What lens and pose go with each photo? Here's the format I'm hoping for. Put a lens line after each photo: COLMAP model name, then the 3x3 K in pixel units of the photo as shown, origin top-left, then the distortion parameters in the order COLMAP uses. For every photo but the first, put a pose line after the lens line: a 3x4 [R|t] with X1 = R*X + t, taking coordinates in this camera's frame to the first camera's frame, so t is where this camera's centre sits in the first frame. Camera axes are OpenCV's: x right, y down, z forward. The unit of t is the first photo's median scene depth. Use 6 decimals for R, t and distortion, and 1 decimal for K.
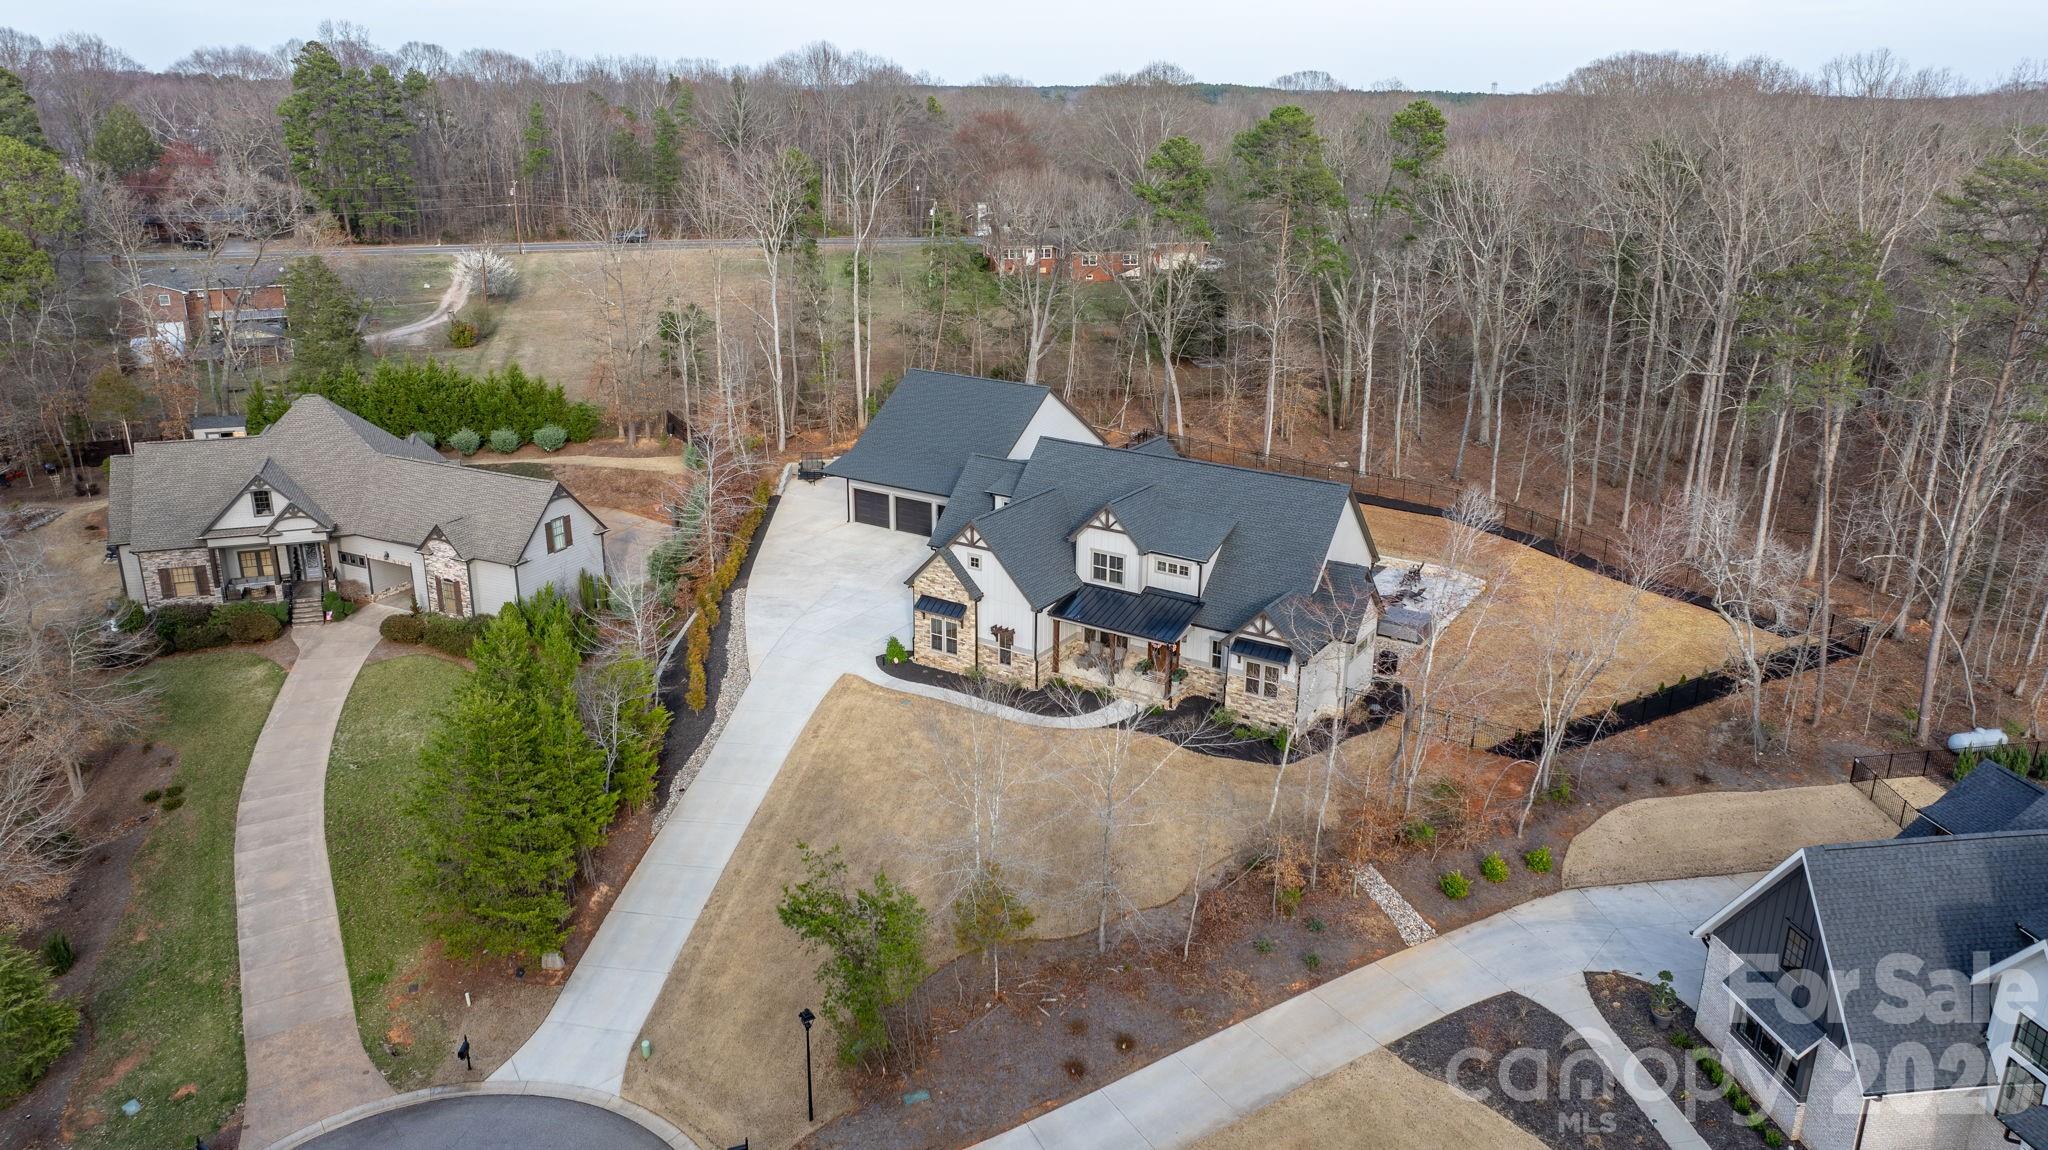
lens RADIAL K [[1449.7, 0, 1023.0], [0, 1449.7, 575.1], [0, 0, 1]] dist [-0.010662, 0.000543]
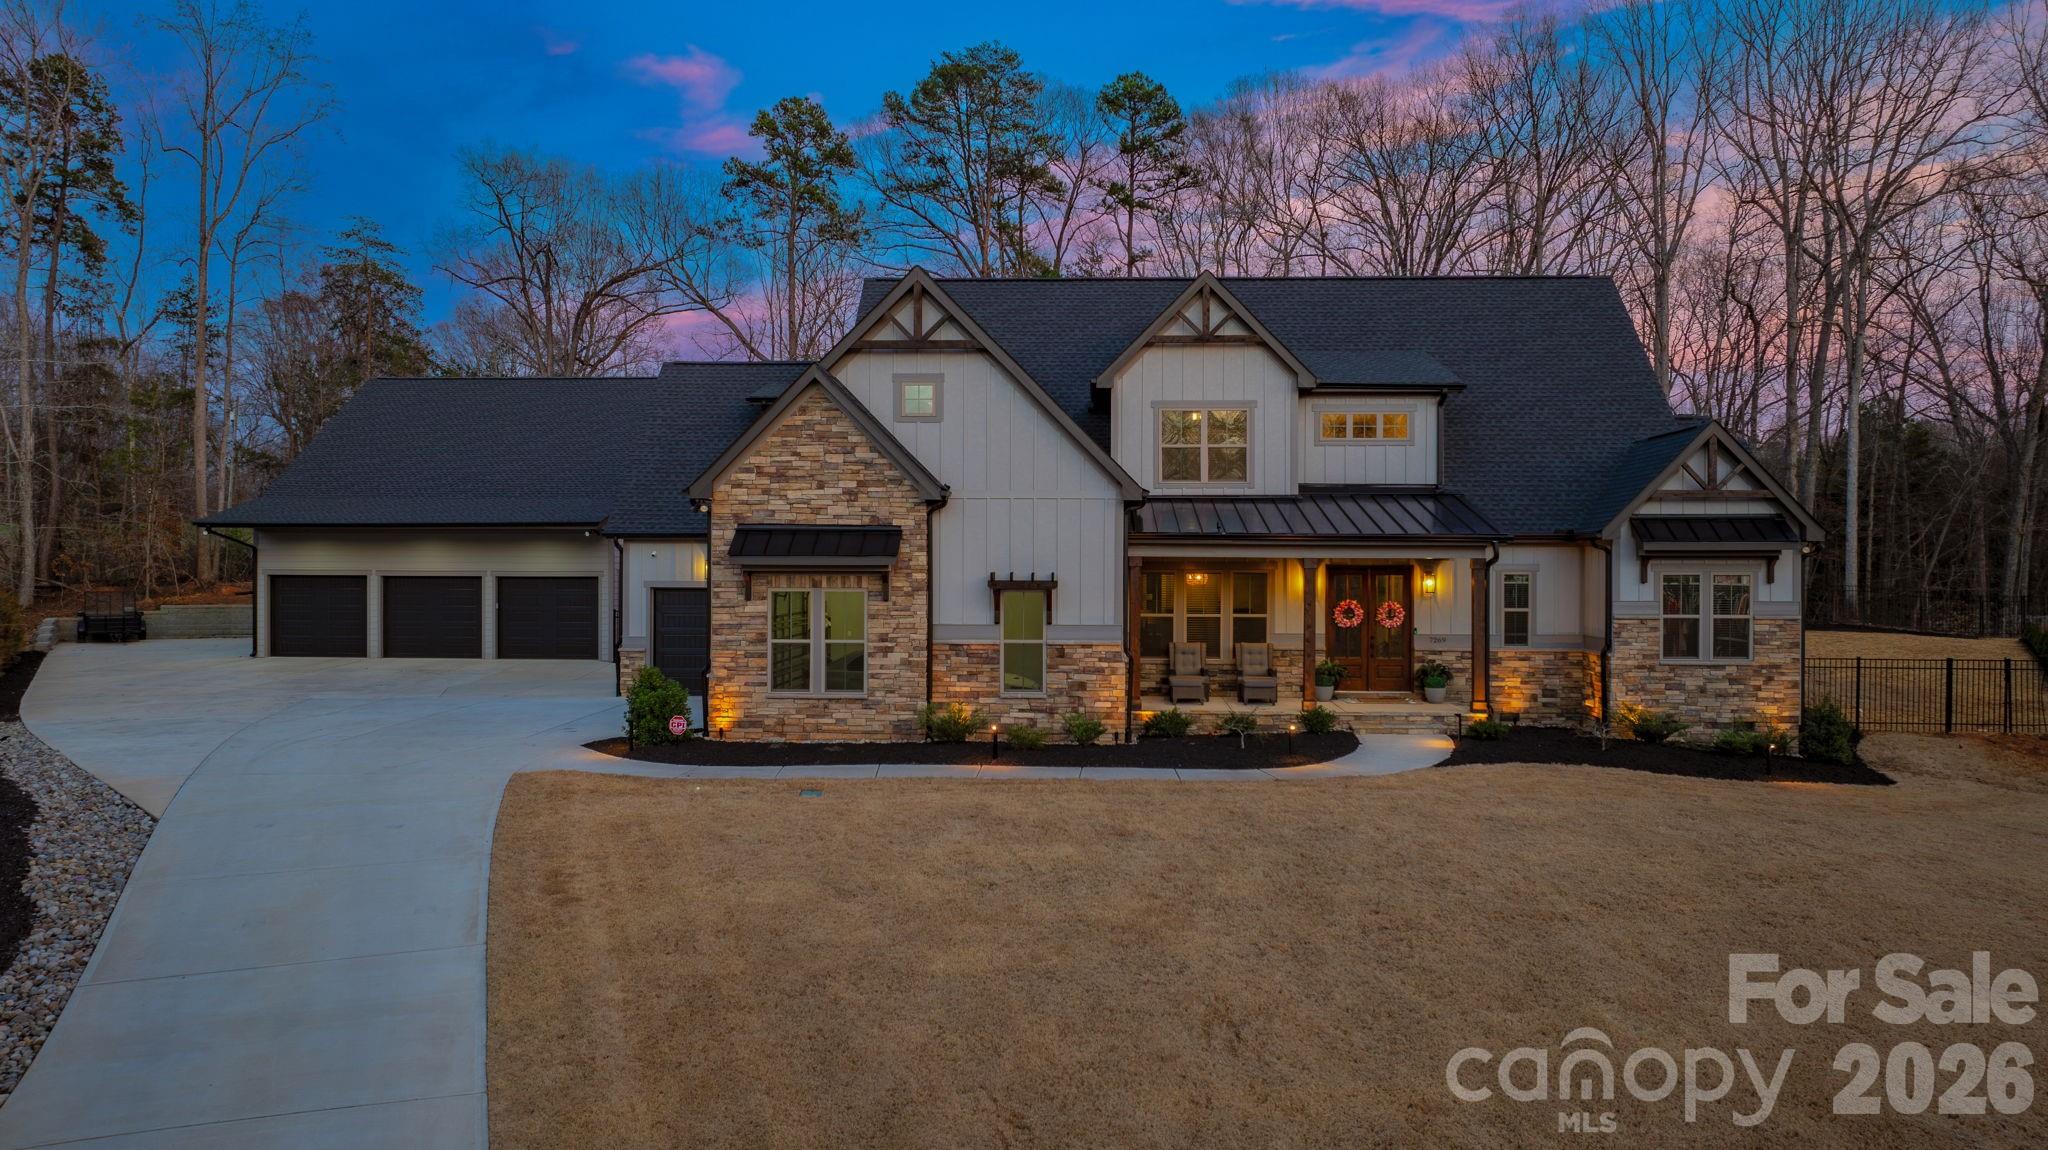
lens RADIAL K [[1449.7, 0, 1023.4], [0, 1449.7, 570.8], [0, 0, 1]] dist [-0.010662, 0.000543]
pose [[0.864874, -0.006422, 0.501948, -0.187405], [0.164993, 0.948002, -0.272159, 0.129599], [-0.474100, 0.318201, 0.820961, 0.709452]]
